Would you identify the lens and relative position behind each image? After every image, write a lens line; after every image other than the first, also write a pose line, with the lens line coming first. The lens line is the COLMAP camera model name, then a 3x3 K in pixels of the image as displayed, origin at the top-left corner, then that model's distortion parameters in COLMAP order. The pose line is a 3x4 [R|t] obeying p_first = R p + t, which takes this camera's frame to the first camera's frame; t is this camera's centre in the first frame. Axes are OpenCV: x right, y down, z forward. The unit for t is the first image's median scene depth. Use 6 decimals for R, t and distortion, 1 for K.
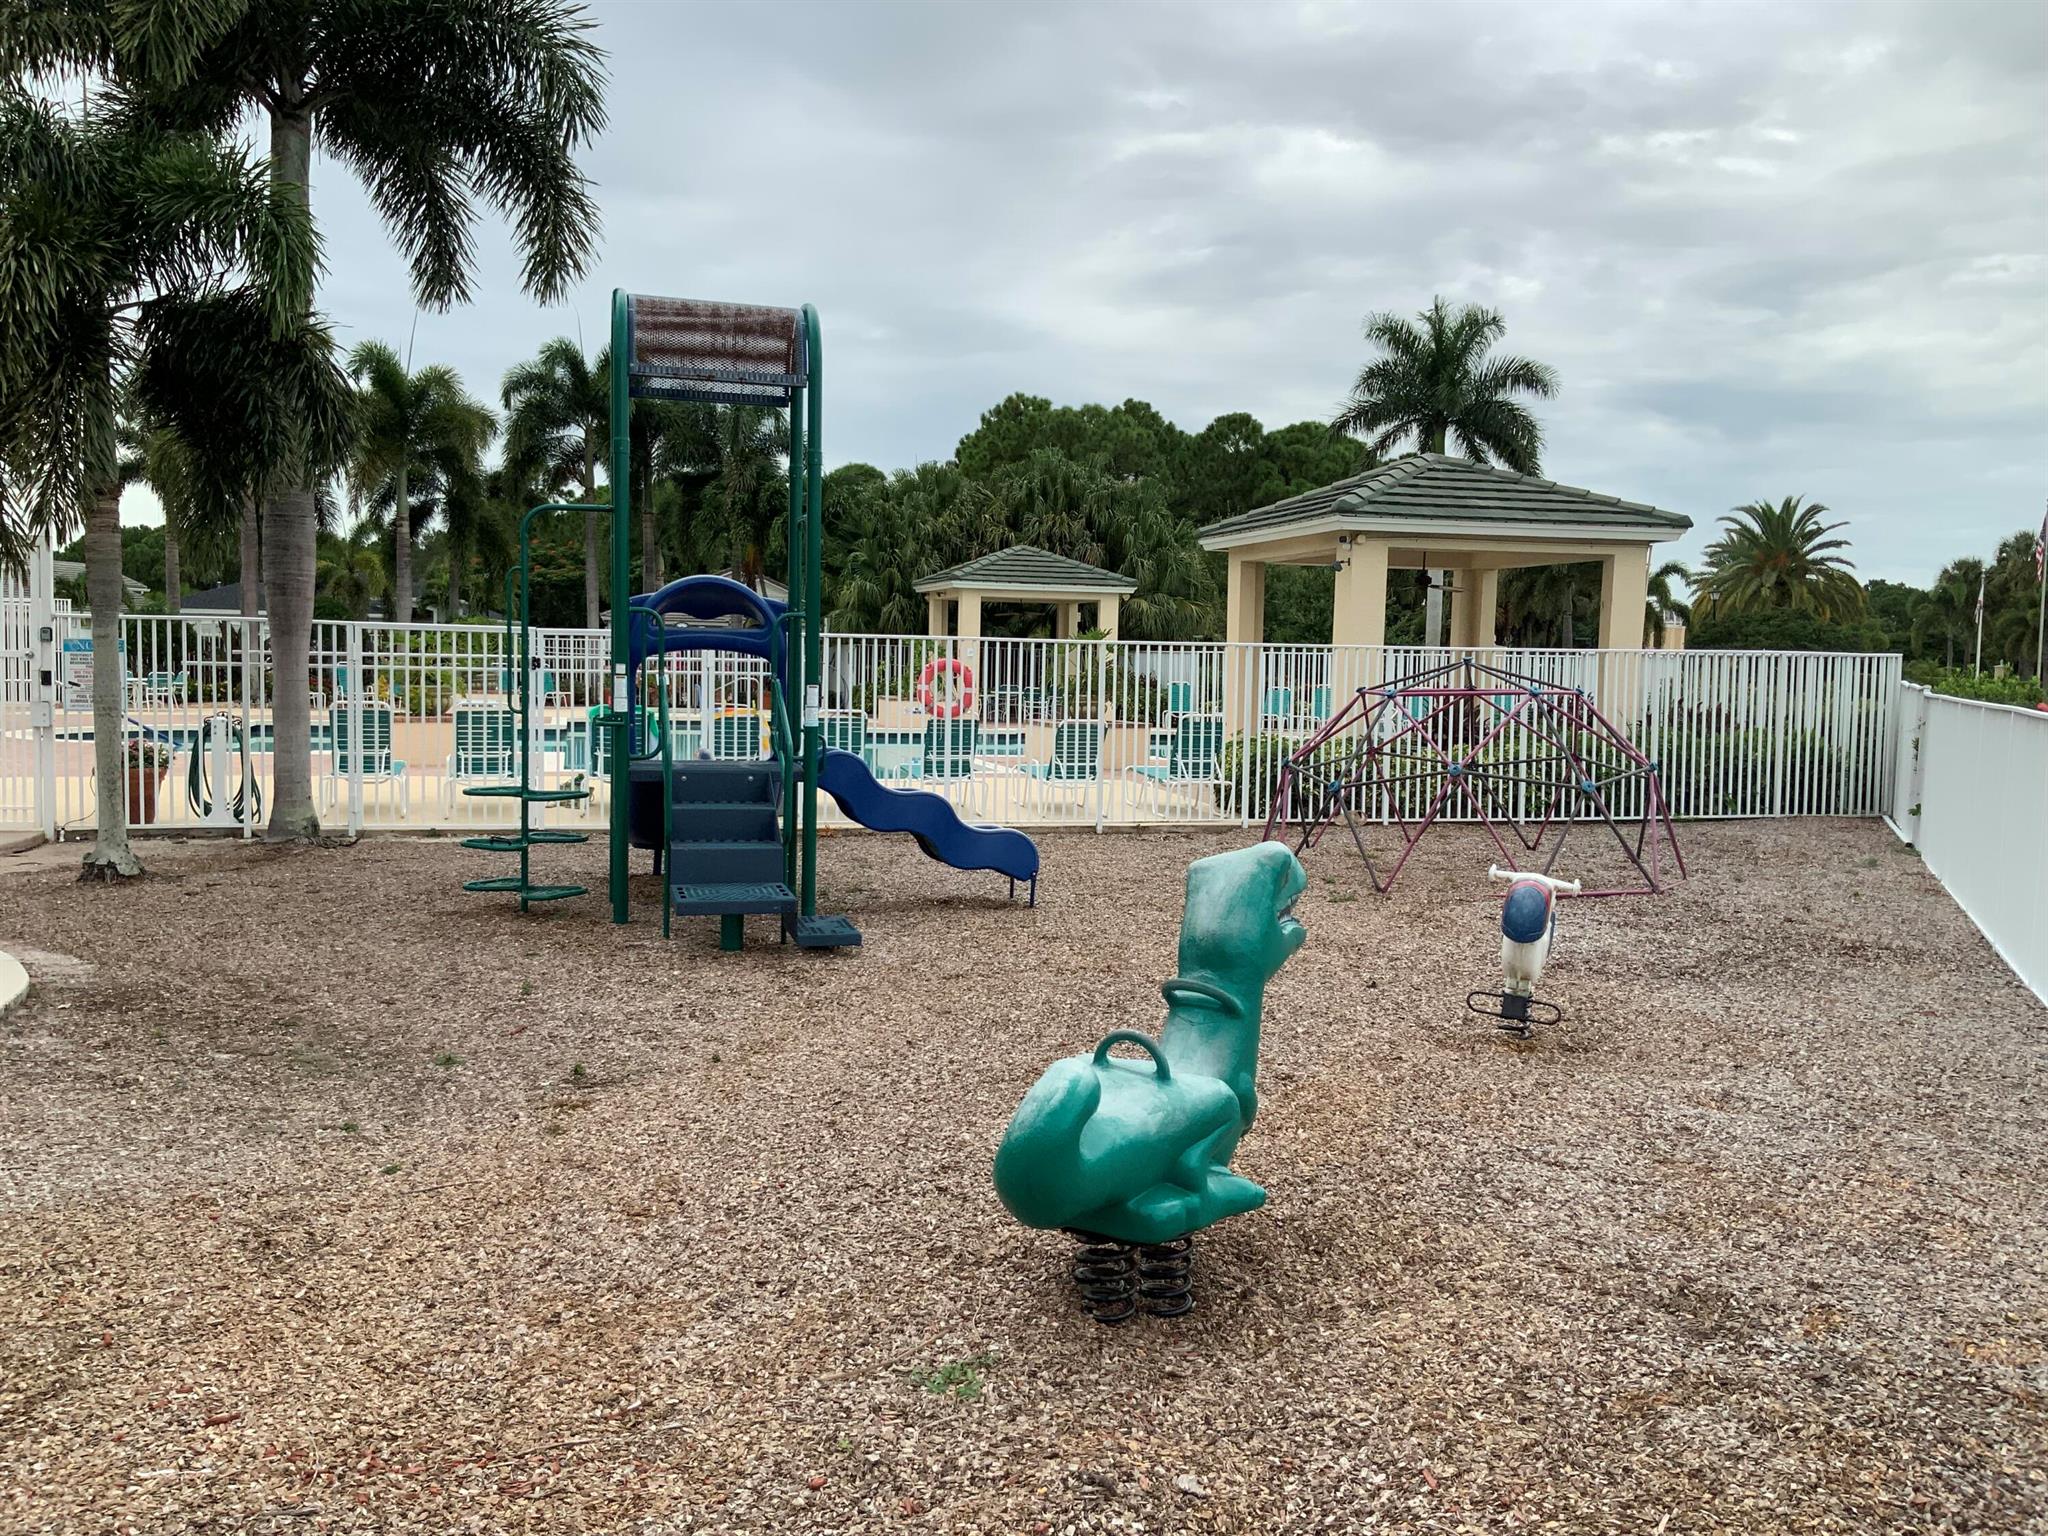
lens RADIAL K [[1694.3, 0, 1037.6], [0, 1694.3, 767.5], [0, 0, 1]] dist [0.028787, -0.074961]
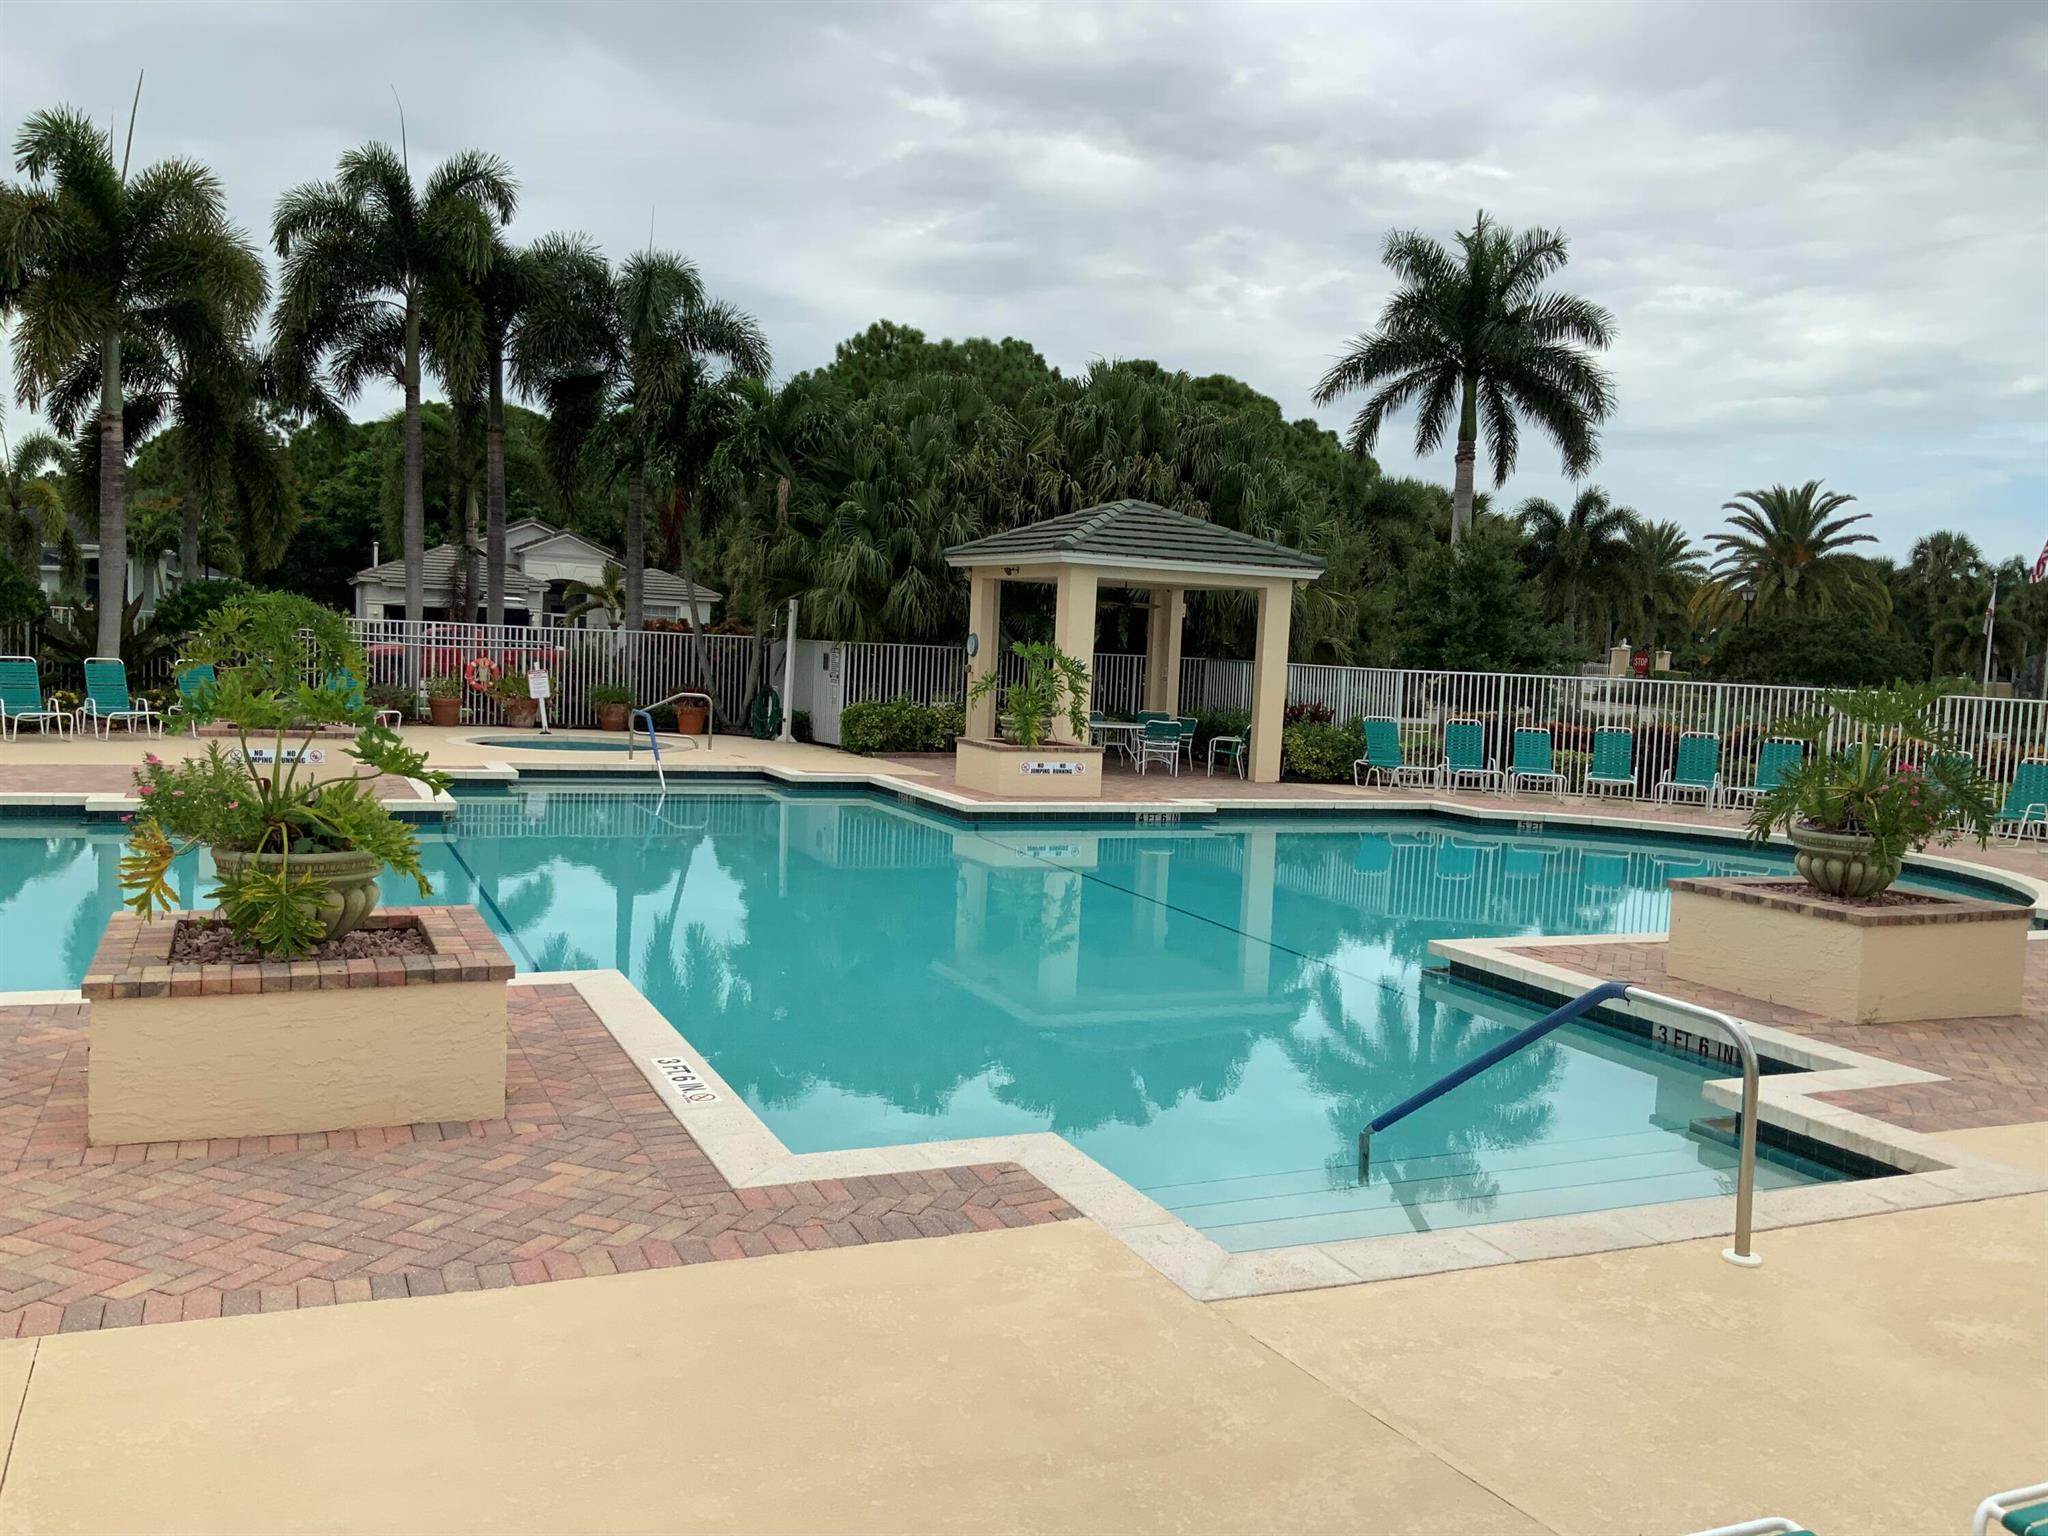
lens RADIAL K [[1694.3, 0, 1047.3], [0, 1694.3, 808.0], [0, 0, 1]] dist [0.028787, -0.074961]
pose [[0.986301, 0.009154, 0.164702, -0.129126], [-0.015824, 0.999105, 0.039228, -0.032718], [-0.164196, -0.041297, 0.985563, 0.309498]]
